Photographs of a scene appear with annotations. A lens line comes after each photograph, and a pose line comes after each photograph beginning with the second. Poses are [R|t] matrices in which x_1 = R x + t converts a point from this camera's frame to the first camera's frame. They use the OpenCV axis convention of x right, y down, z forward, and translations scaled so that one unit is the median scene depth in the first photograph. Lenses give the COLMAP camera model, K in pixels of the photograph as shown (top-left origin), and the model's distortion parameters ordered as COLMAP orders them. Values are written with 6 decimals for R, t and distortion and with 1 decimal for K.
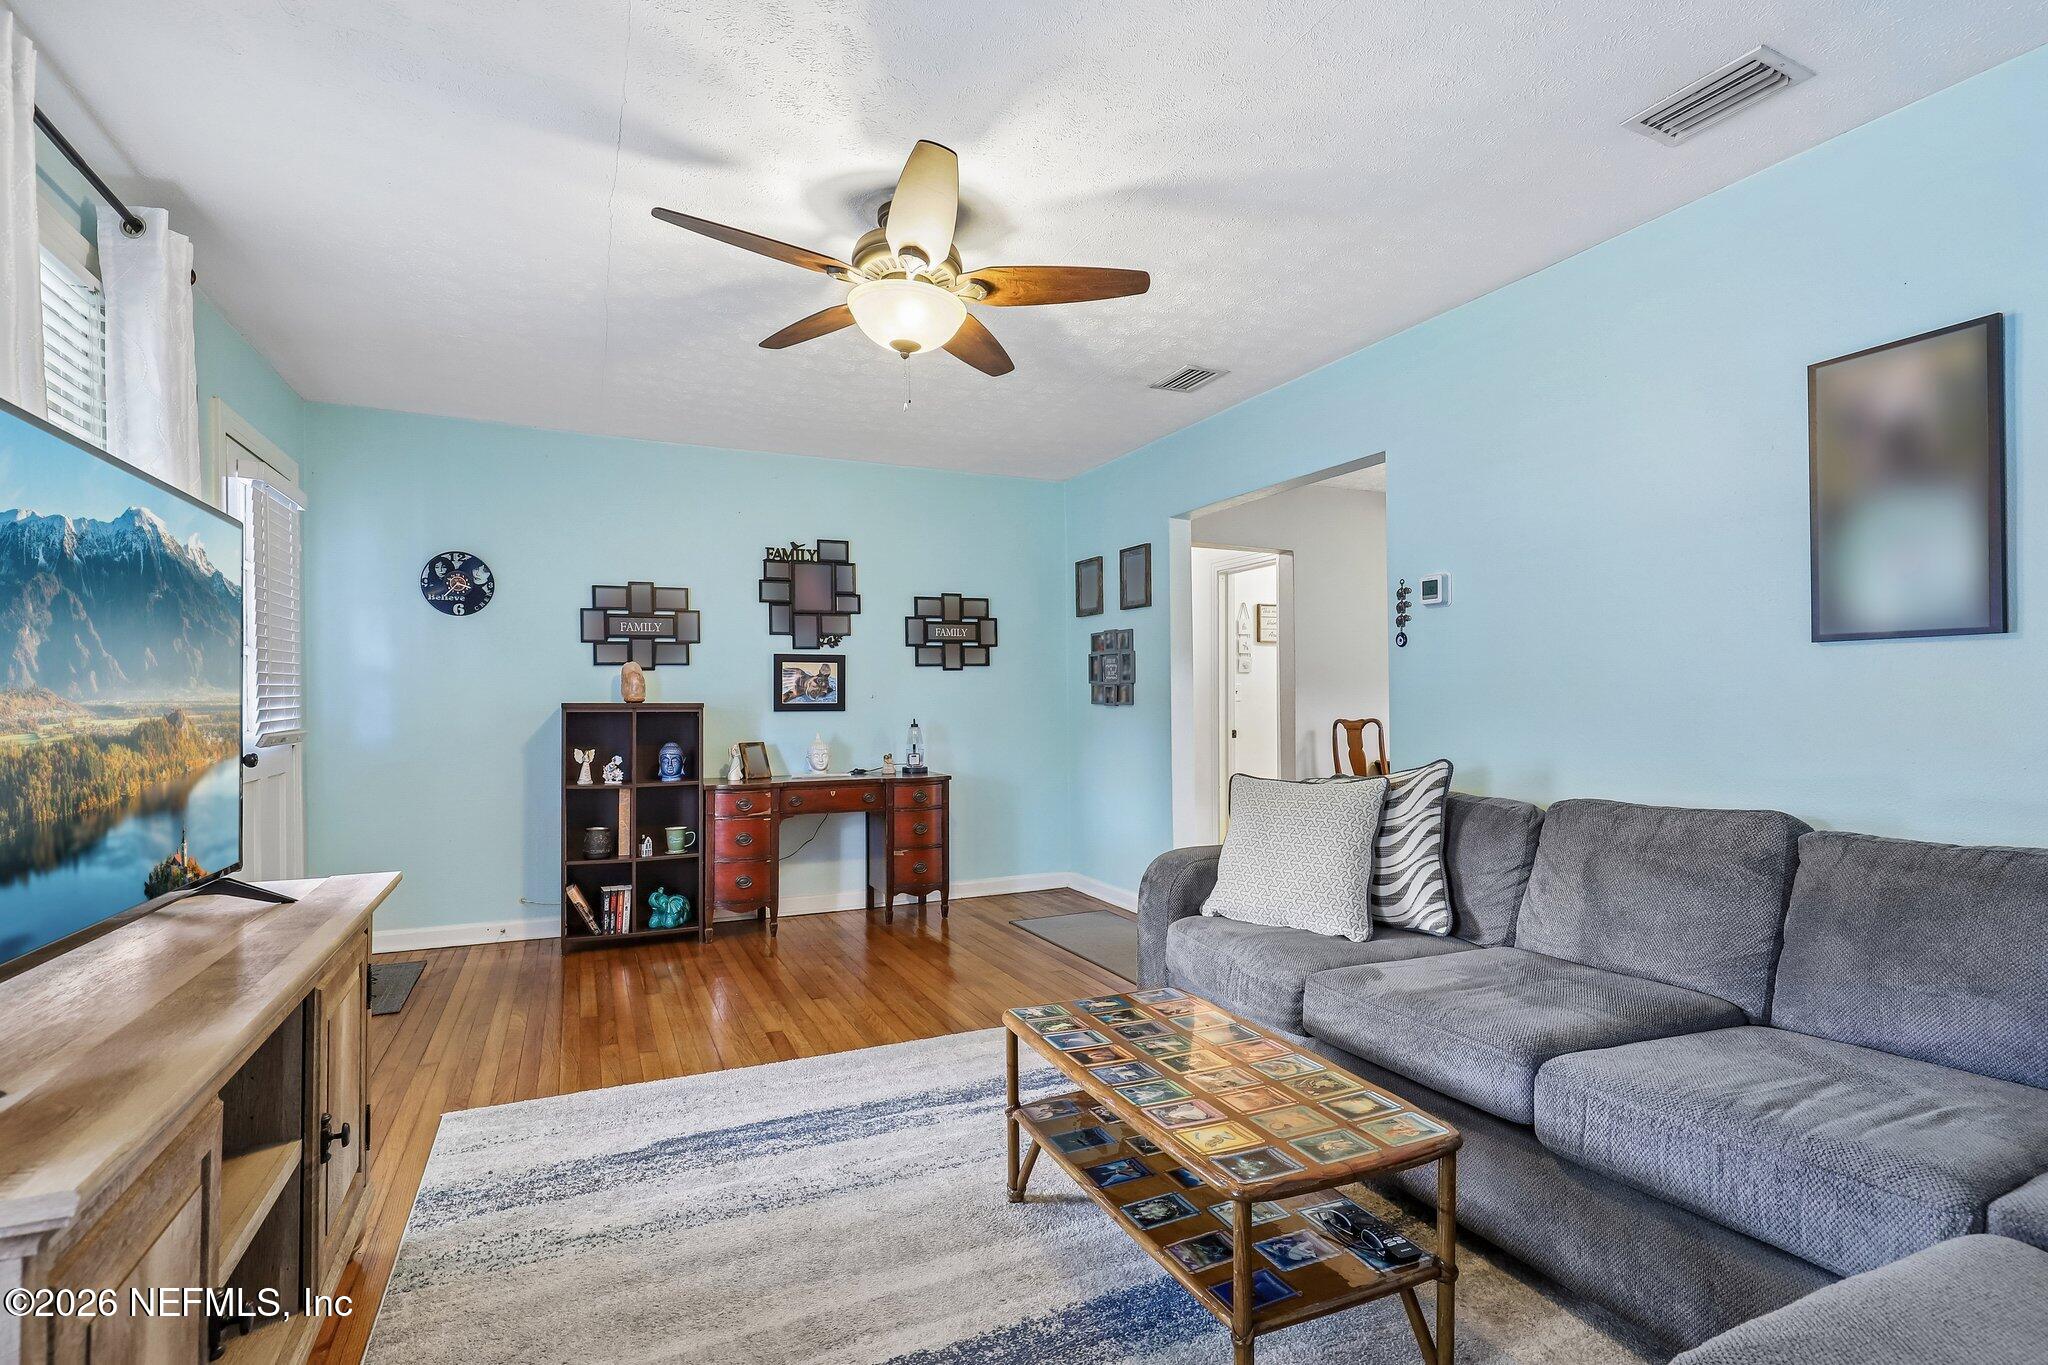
lens RADIAL K [[955.1, 0, 1036.3], [0, 955.1, 690.3], [0, 0, 1]] dist [-0.000553, -0.000448]
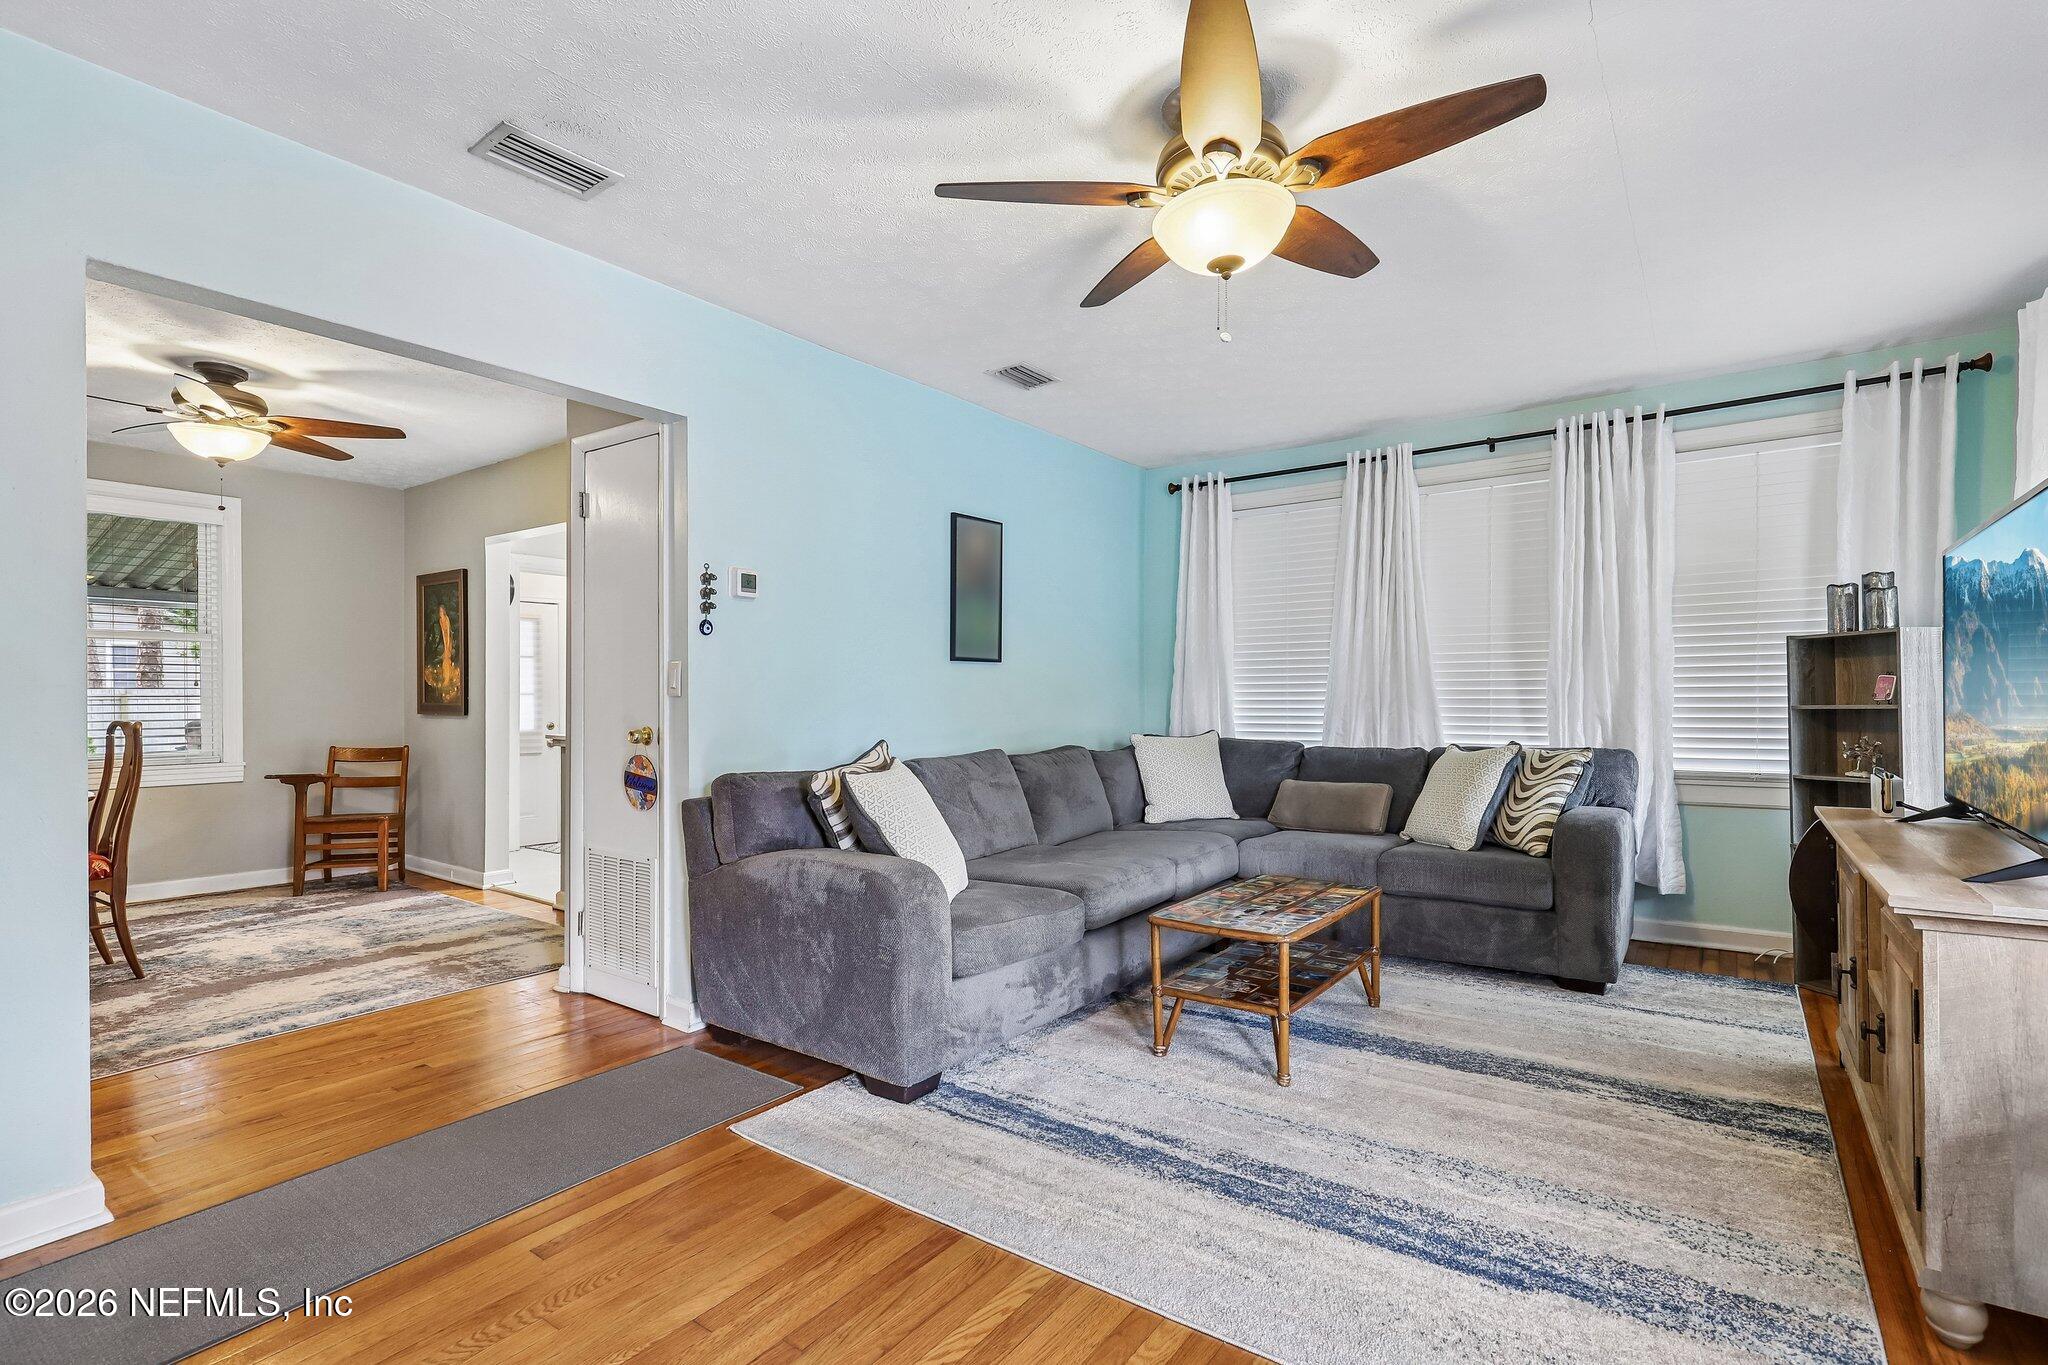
lens RADIAL K [[954.7, 0, 1037.9], [0, 954.7, 701.2], [0, 0, 1]] dist [0.000662, 0.000032]
pose [[-0.489510, 0.000745, 0.871998, -0.402335], [-0.000726, 0.999999, -0.001262, 0.013968], [-0.871998, -0.001251, -0.489509, 0.795410]]
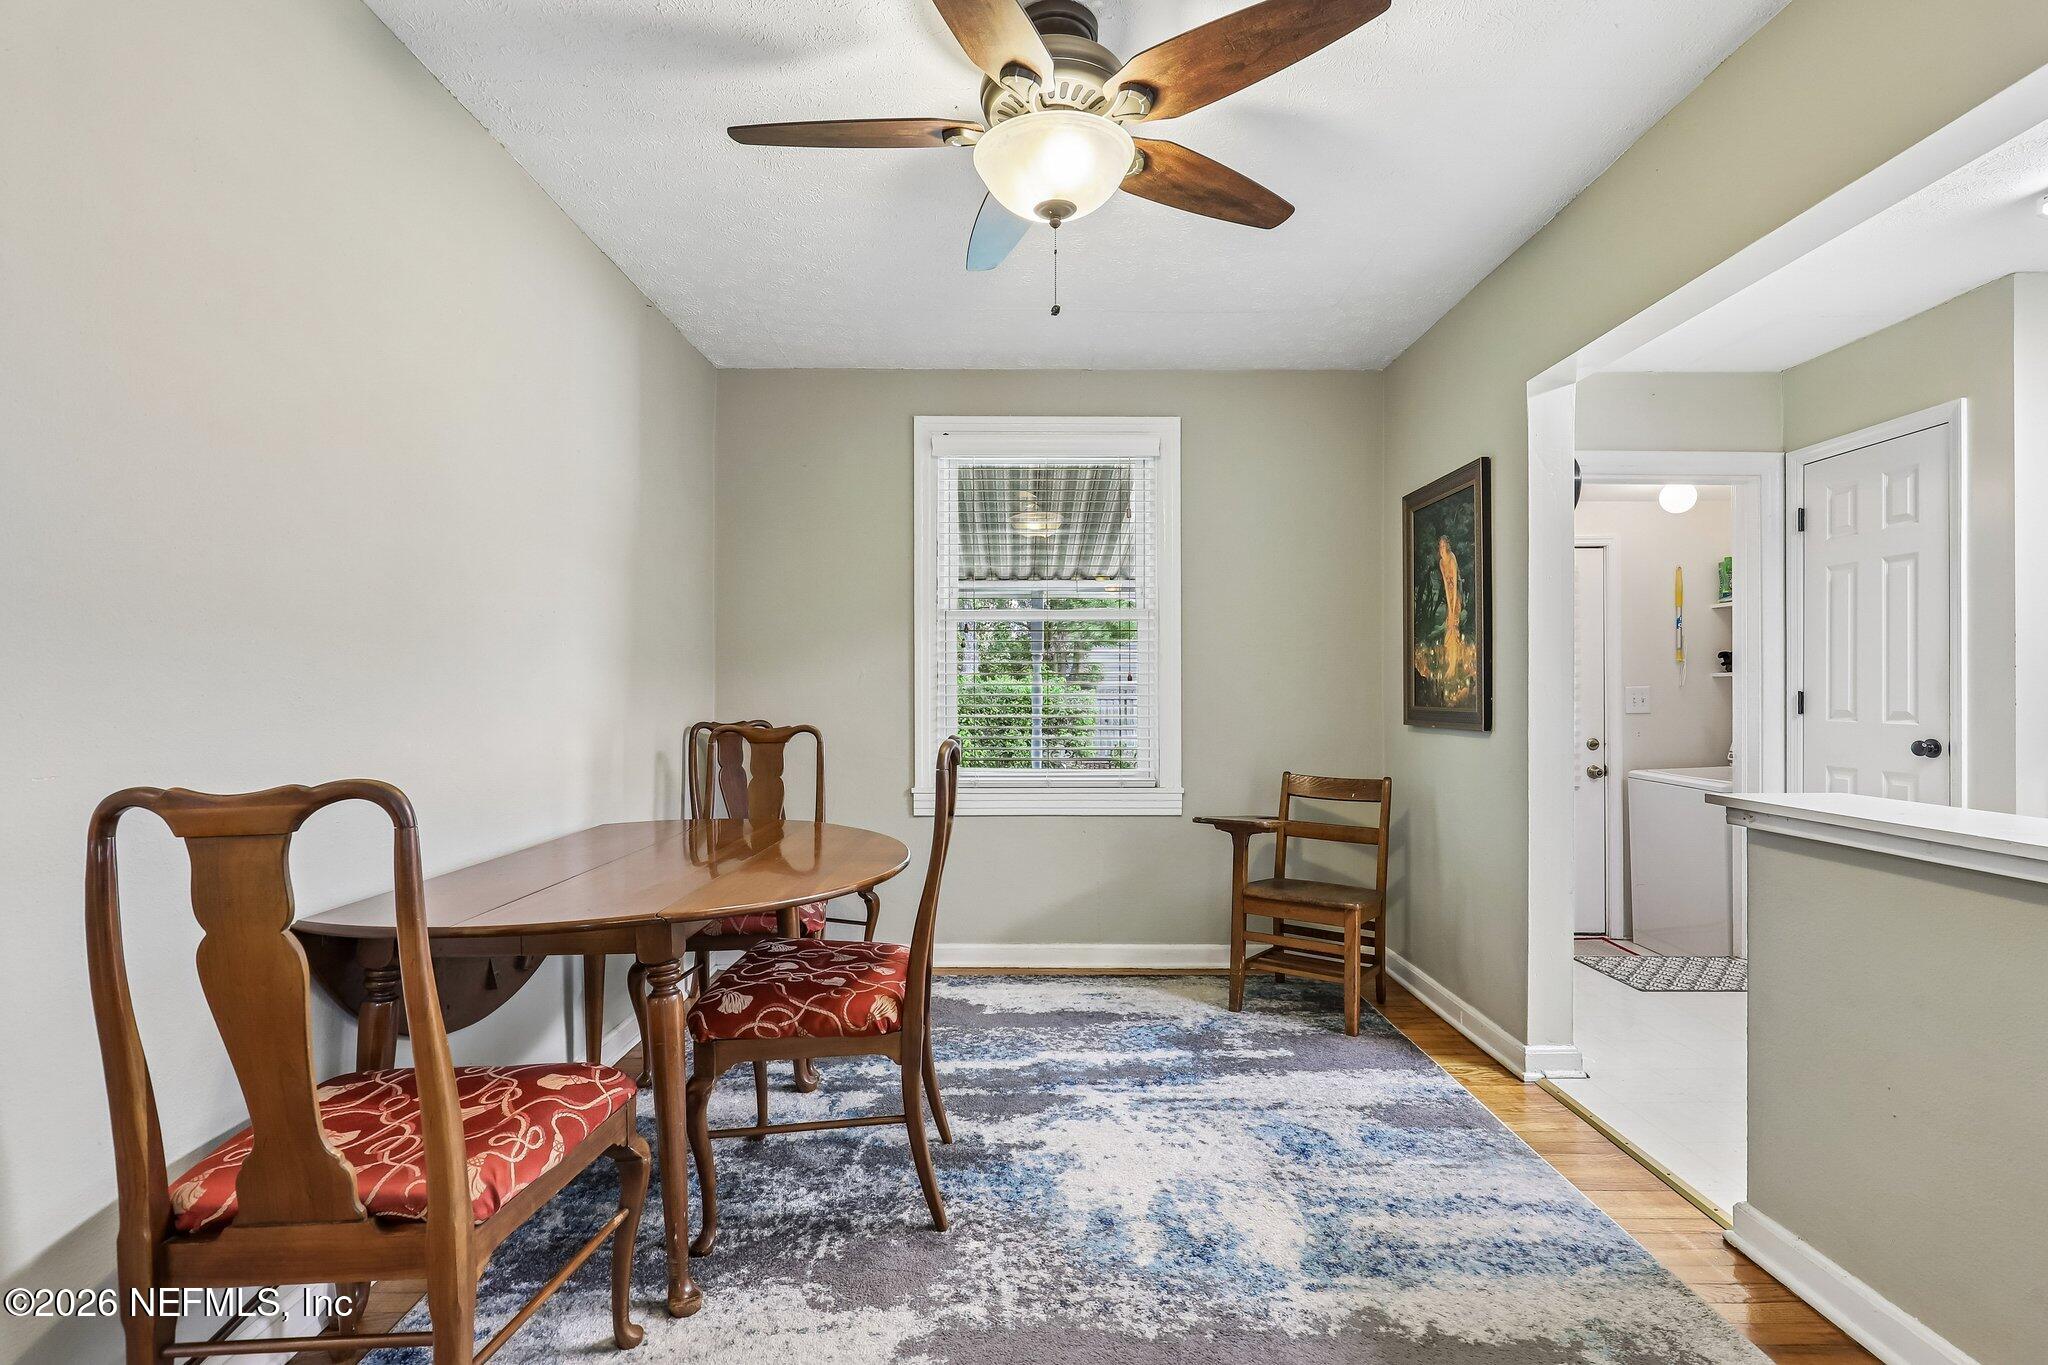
lens RADIAL K [[950.9, 0, 1032.1], [0, 950.9, 682.9], [0, 0, 1]] dist [-0.001220, -0.000324]
pose [[0.415312, 0.017676, 0.909507, 0.242014], [-0.007499, 0.999844, -0.016007, 0.010979], [-0.909648, -0.000173, 0.415380, 0.844243]]
